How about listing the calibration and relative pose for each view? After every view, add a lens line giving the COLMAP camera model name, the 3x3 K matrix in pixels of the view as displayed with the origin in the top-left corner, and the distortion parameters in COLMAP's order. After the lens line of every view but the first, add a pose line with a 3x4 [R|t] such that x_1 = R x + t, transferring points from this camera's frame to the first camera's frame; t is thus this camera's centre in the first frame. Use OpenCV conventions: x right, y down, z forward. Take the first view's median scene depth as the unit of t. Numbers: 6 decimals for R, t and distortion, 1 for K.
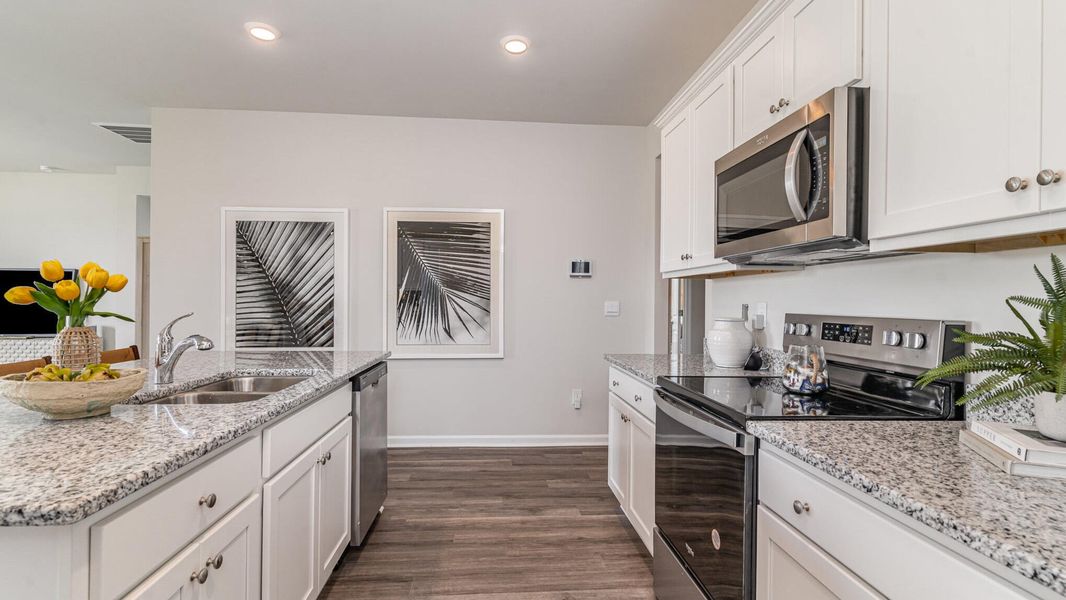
lens RADIAL K [[507.1, 0, 533.9], [0, 507.1, 301.2], [0, 0, 1]] dist [0.001244, 0.001222]
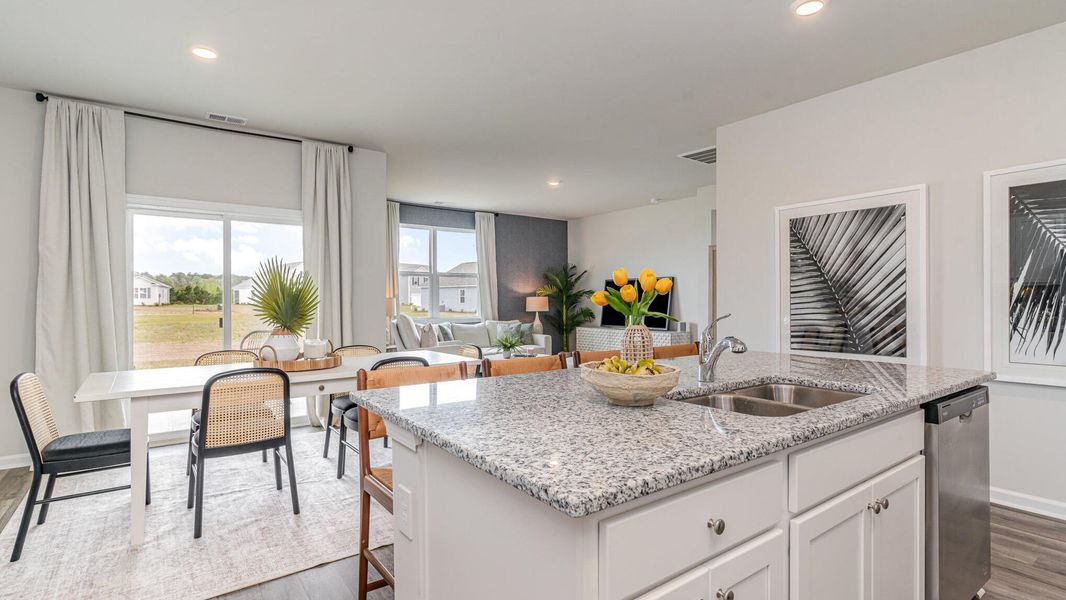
lens RADIAL K [[507.1, 0, 533.9], [0, 507.1, 301.2], [0, 0, 1]] dist [0.001244, 0.001222]
pose [[0.521460, -0.005655, -0.853257, -0.025043], [0.005477, 0.999980, -0.003280, -0.000891], [0.853258, -0.002963, 0.521481, 0.149277]]
